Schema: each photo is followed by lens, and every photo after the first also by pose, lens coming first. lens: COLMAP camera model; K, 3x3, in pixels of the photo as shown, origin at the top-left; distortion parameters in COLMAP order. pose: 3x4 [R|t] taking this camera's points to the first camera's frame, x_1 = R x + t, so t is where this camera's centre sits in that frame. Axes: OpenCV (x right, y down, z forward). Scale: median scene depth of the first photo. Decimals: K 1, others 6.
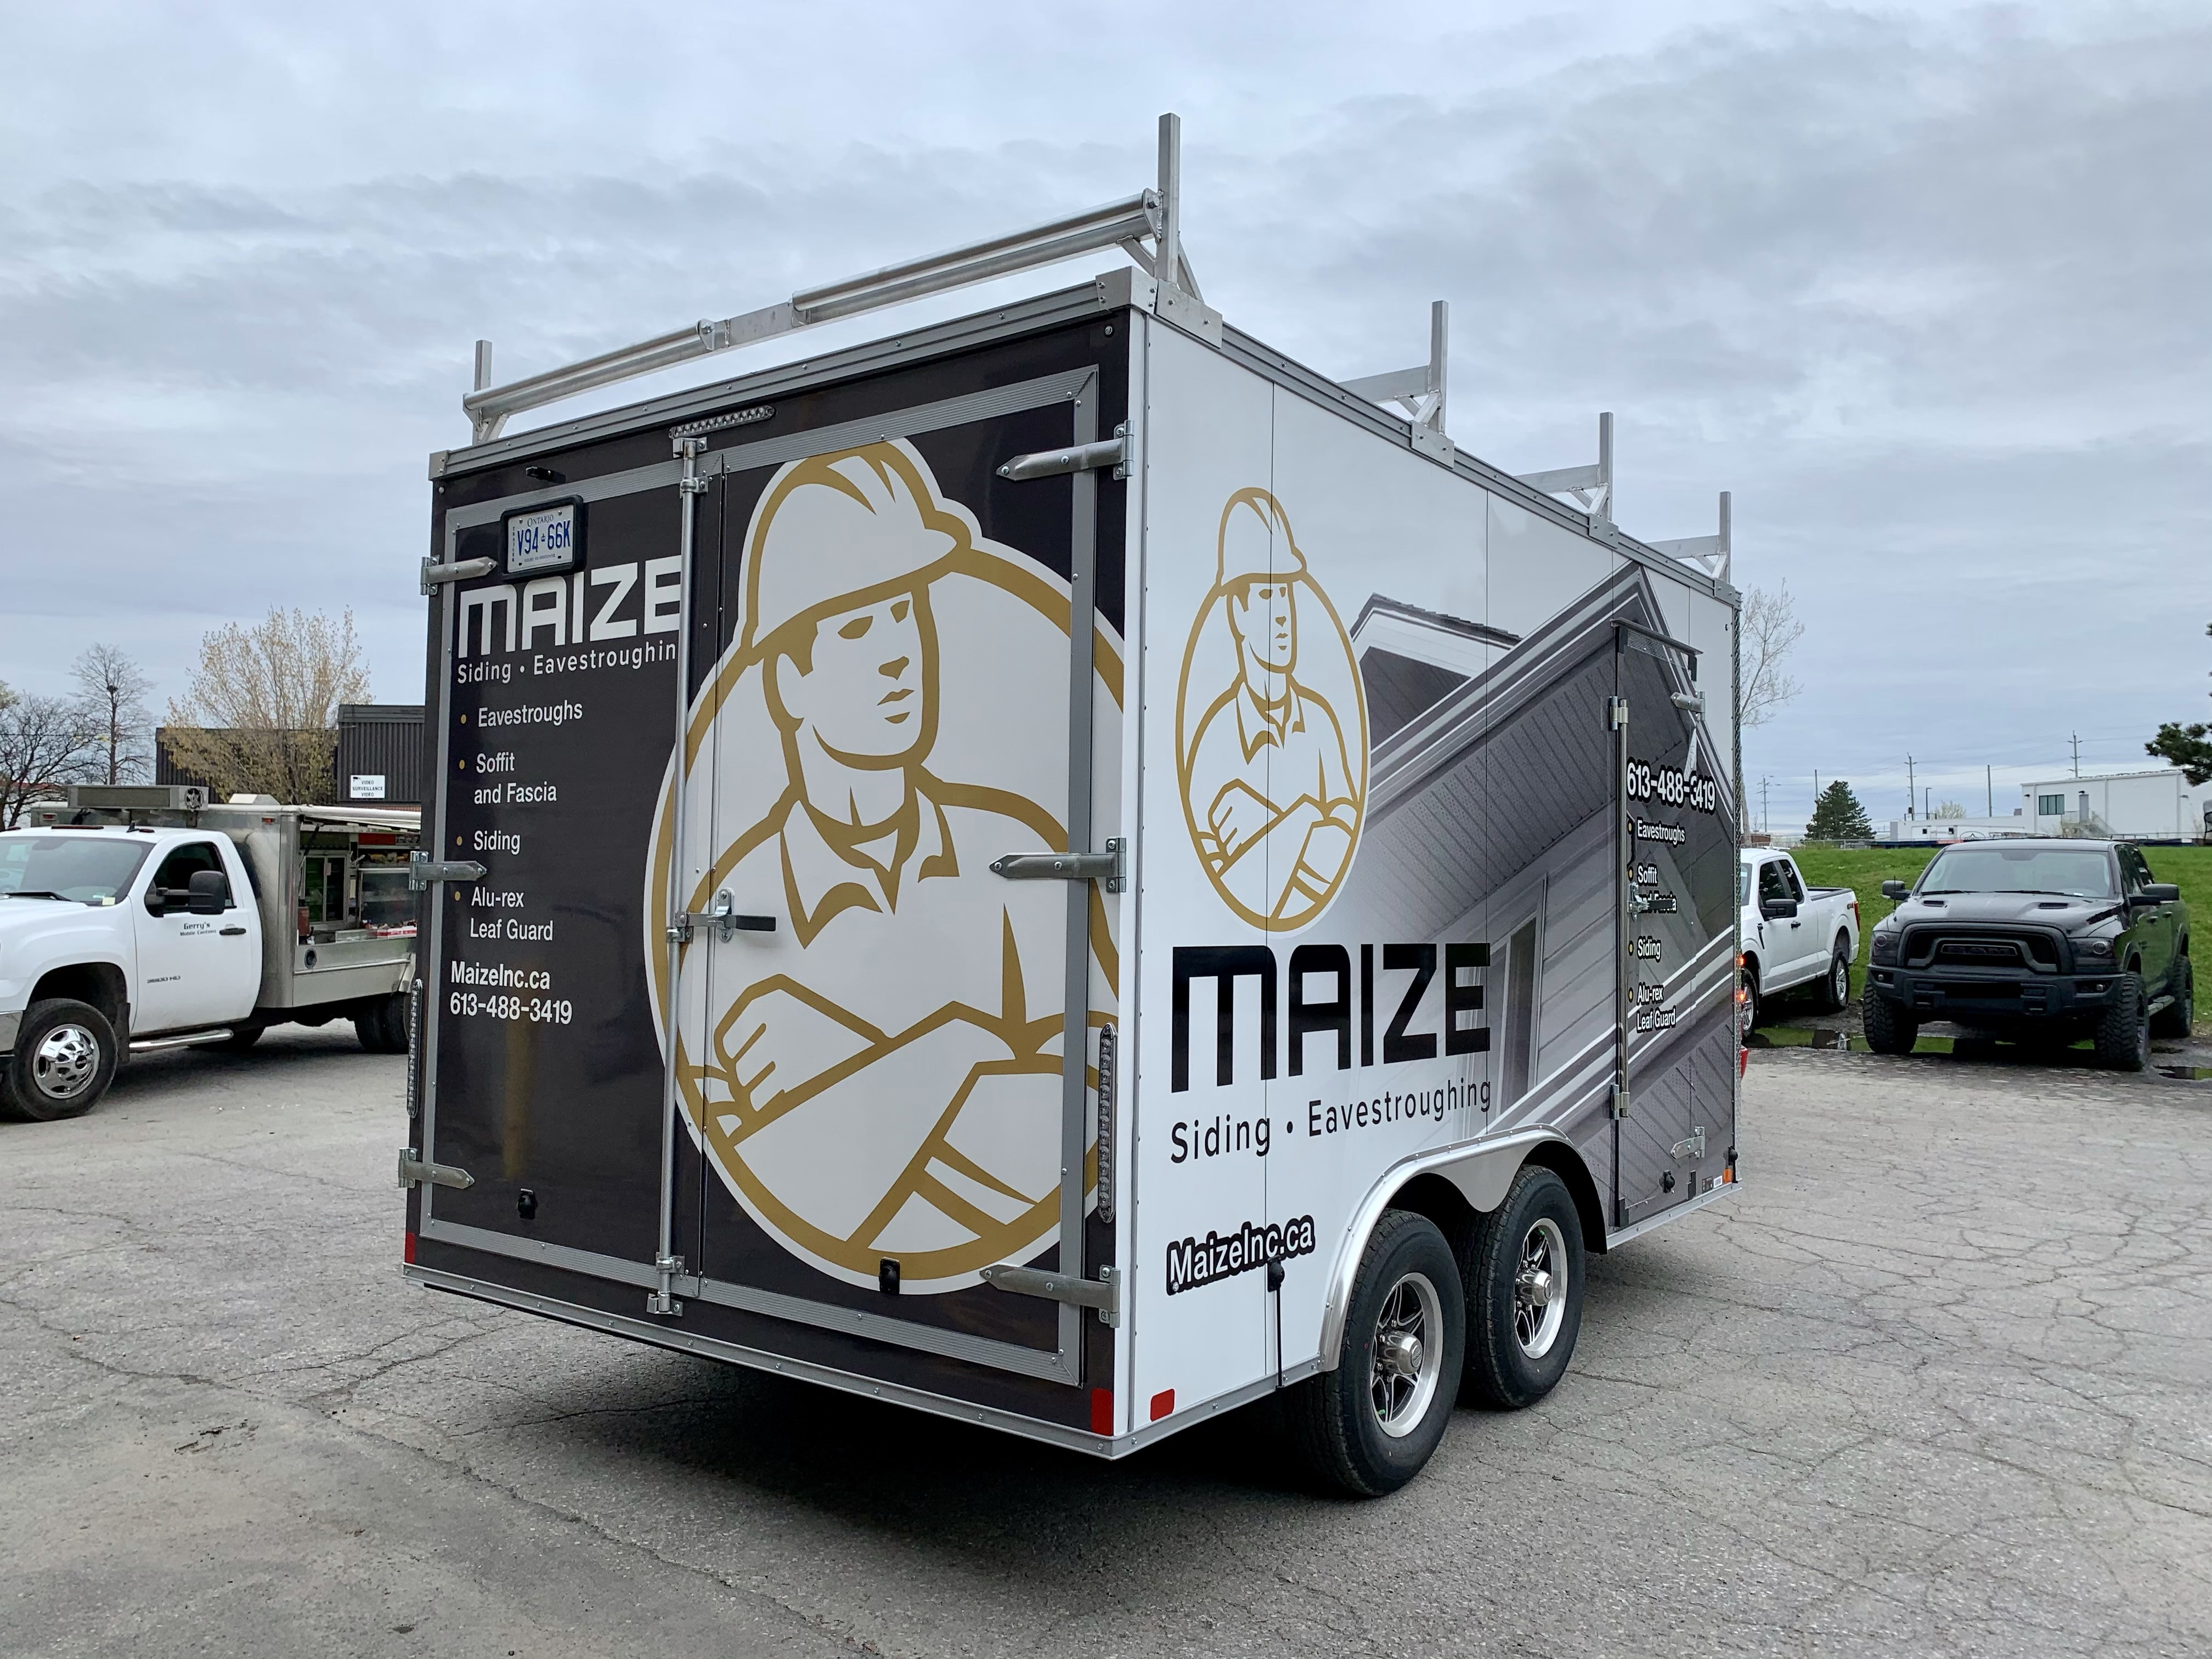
lens RADIAL K [[1711.1, 0, 1098.8], [0, 1711.1, 834.1], [0, 0, 1]] dist [0.034854, -0.021533]
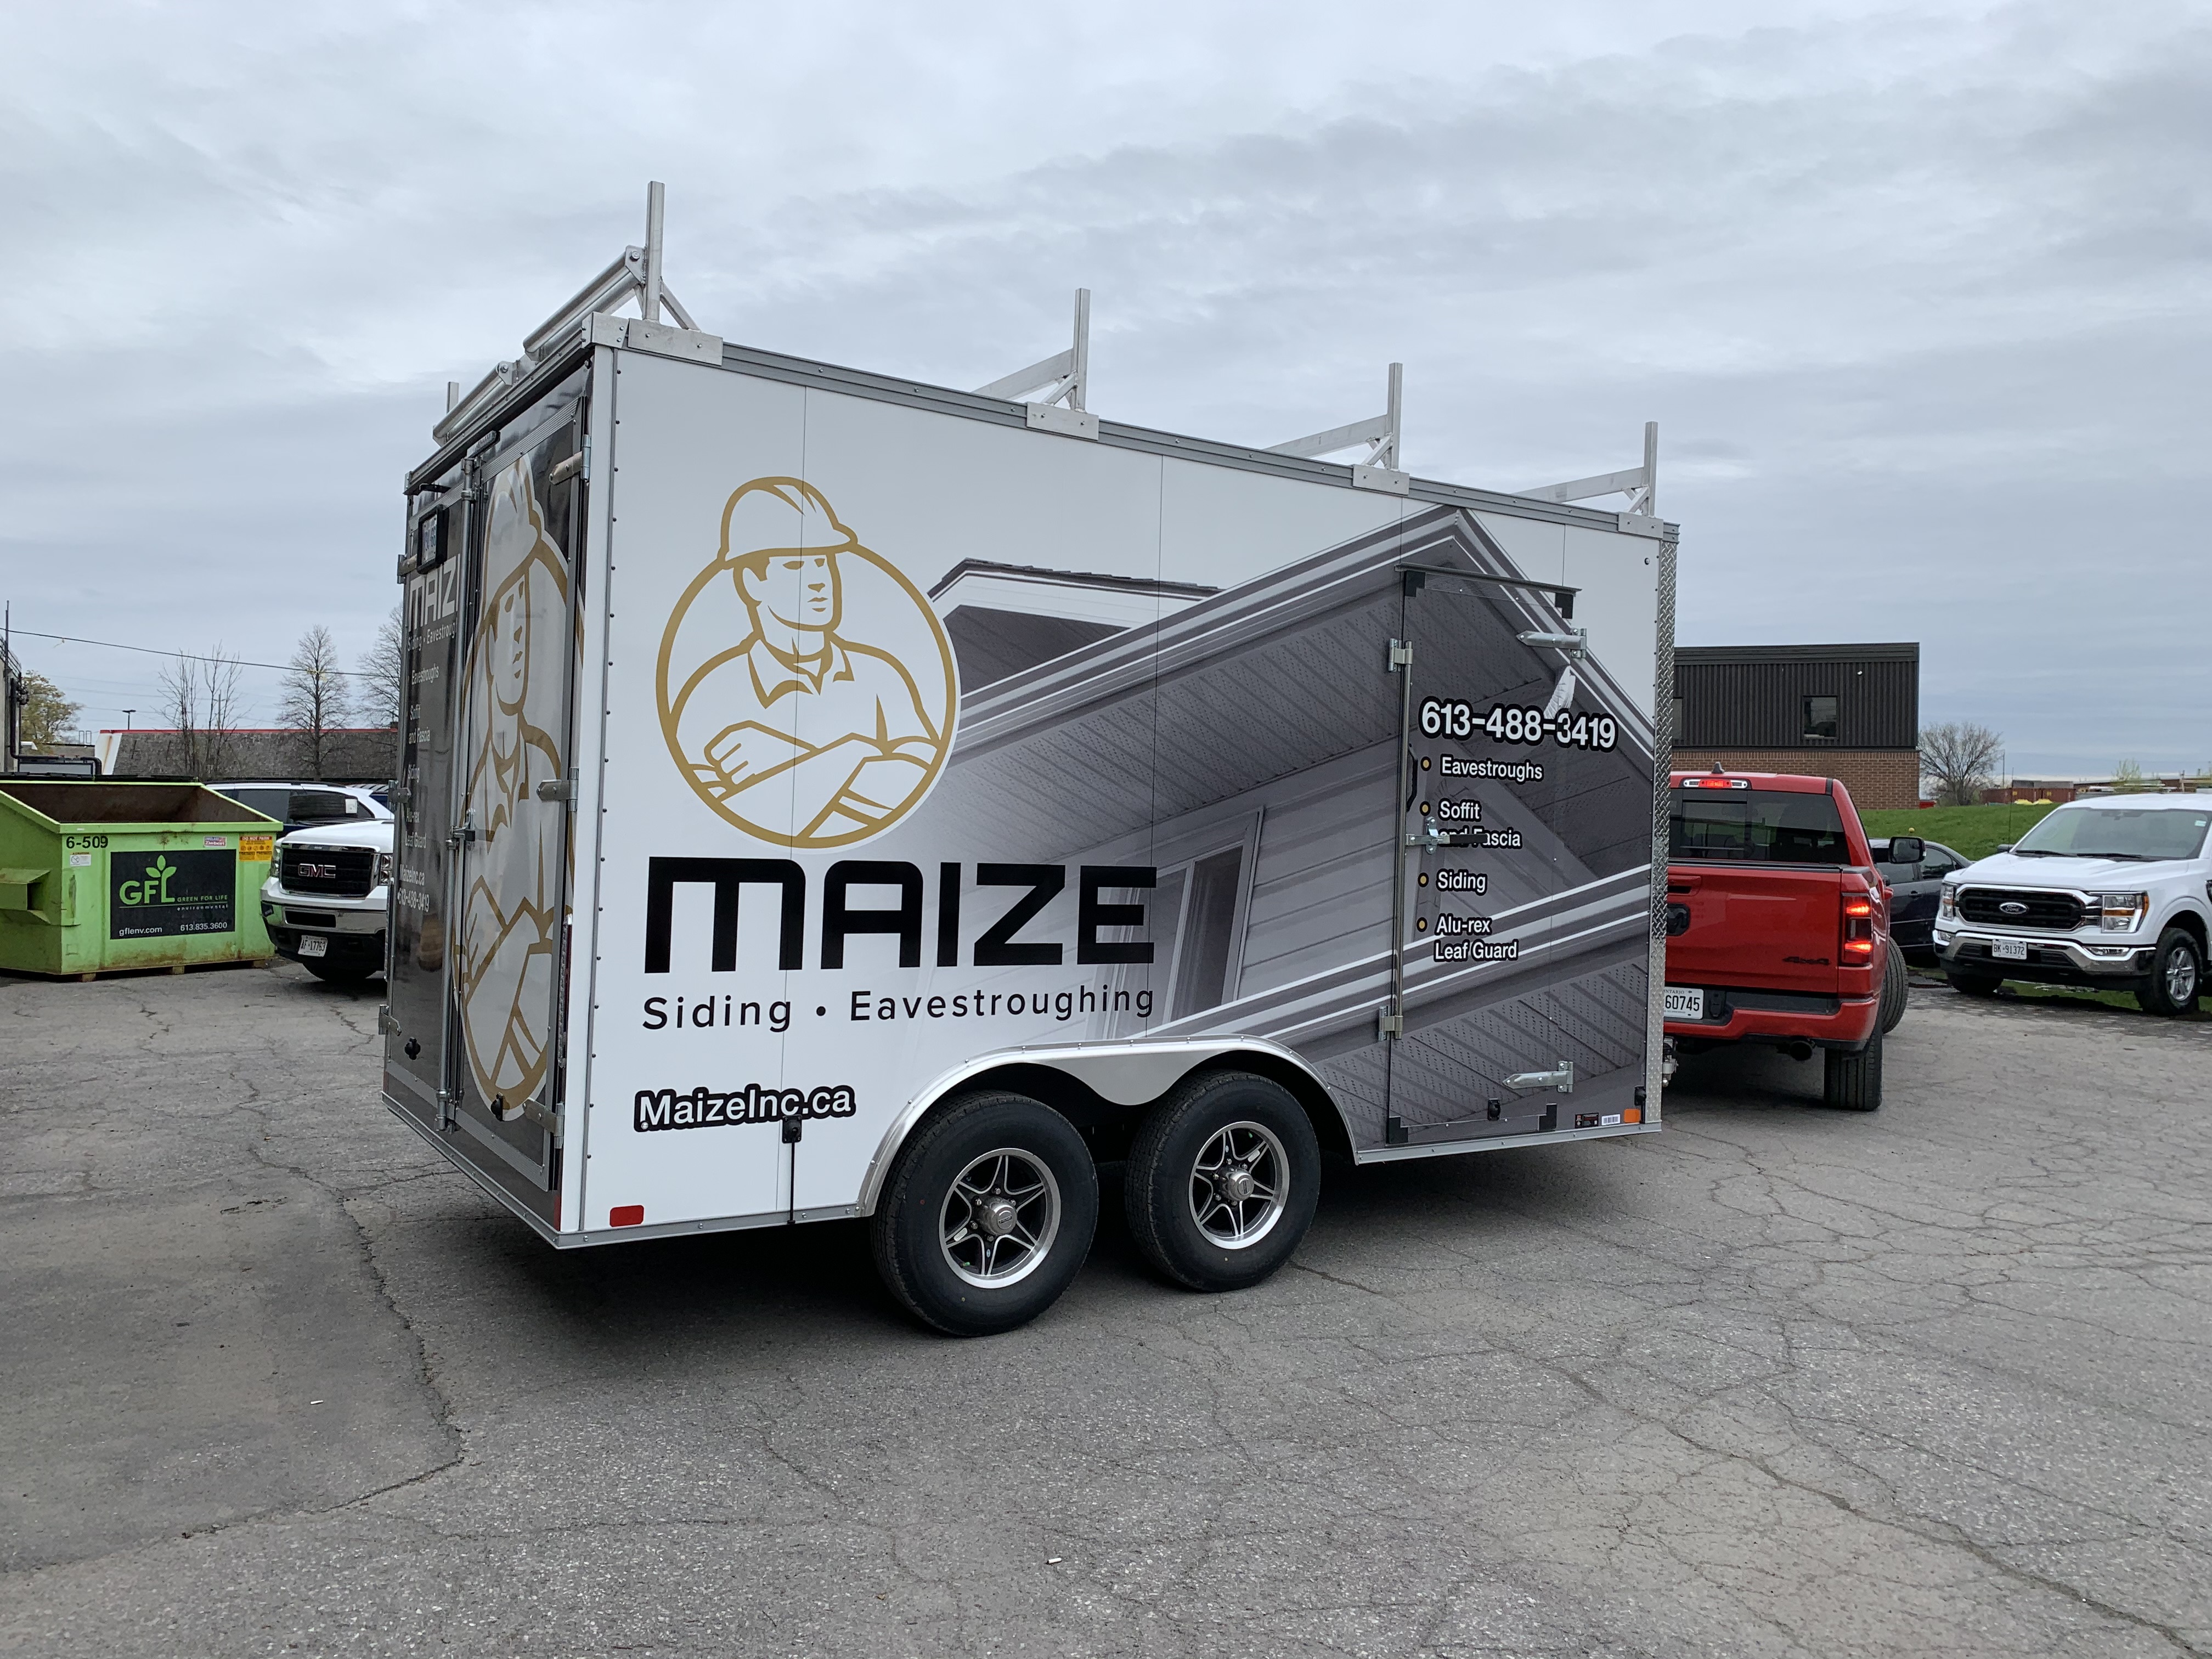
lens RADIAL K [[1711.1, 0, 1129.0], [0, 1711.1, 820.4], [0, 0, 1]] dist [0.034854, -0.021533]
pose [[0.939908, 0.014831, -0.341104, 0.658438], [-0.005577, 0.999590, 0.028095, 0.002563], [0.341381, -0.024504, 0.939606, -0.045208]]
